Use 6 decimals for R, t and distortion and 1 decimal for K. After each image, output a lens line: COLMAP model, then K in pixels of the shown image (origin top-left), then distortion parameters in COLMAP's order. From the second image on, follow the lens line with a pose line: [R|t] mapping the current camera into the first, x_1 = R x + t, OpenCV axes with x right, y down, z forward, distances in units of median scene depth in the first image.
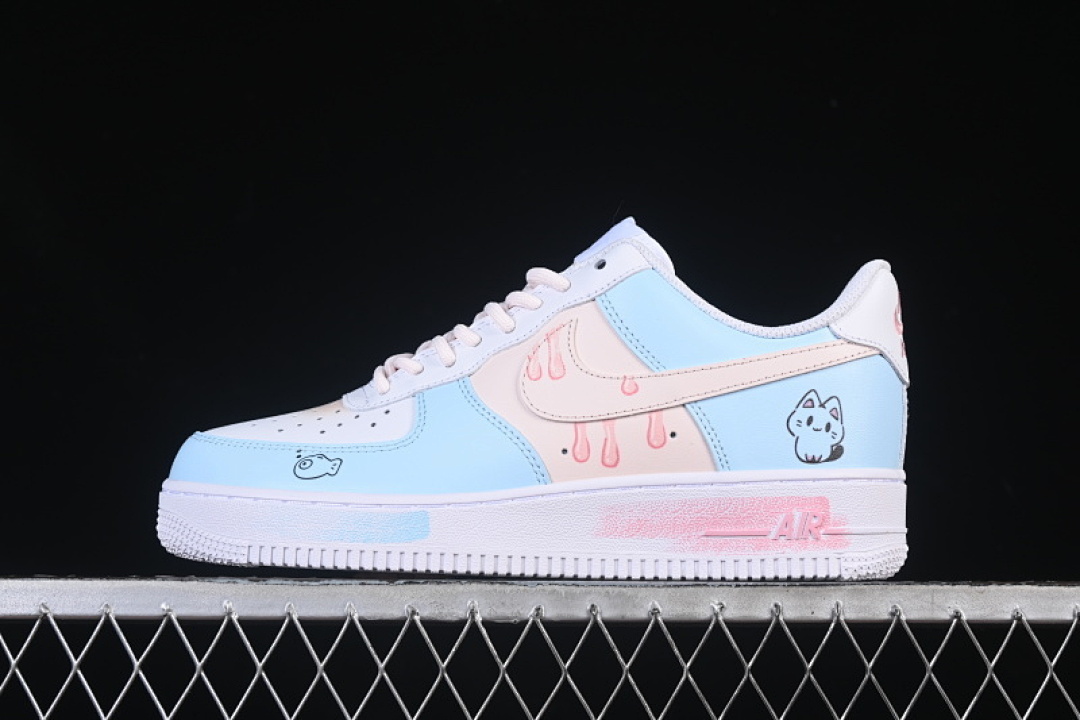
lens RADIAL K [[2329.1, 0, 540.0], [0, 2329.1, 360.0], [0, 0, 1]] dist [0.058309, -0.452996]
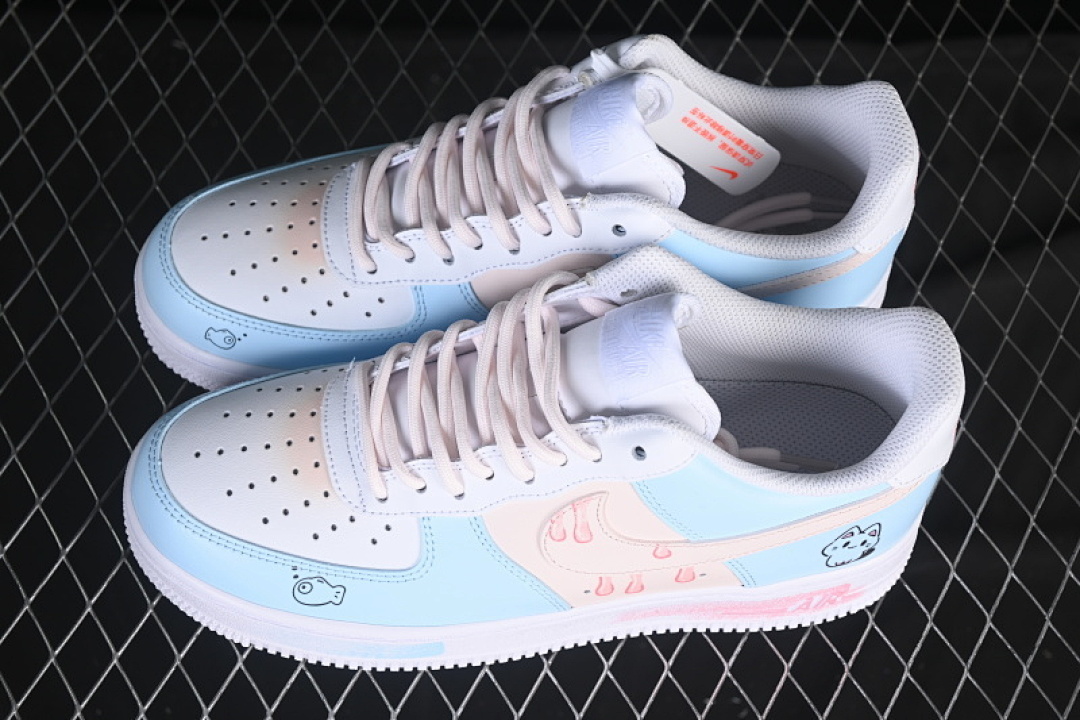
lens RADIAL K [[2329.1, 0, 540.0], [0, 2329.1, 360.0], [0, 0, 1]] dist [0.058309, -0.452996]
pose [[0.989599, -0.084718, 0.116258, -0.109517], [-0.065339, 0.455288, 0.887944, -0.835109], [-0.128155, -0.886305, 0.445017, 0.663472]]
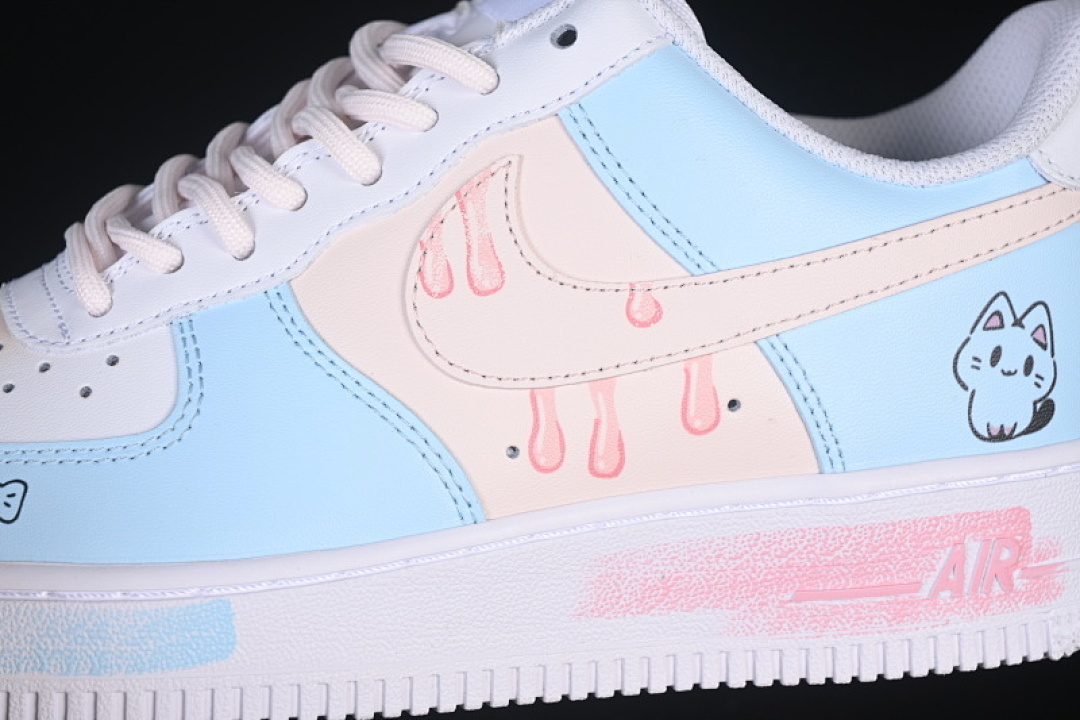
lens RADIAL K [[2329.1, 0, 540.0], [0, 2329.1, 360.0], [0, 0, 1]] dist [0.058309, -0.452996]
pose [[0.978386, -0.053967, 0.199621, -0.077091], [0.004020, 0.970125, 0.242571, -0.093216], [-0.206748, -0.236525, 0.949374, 0.551611]]
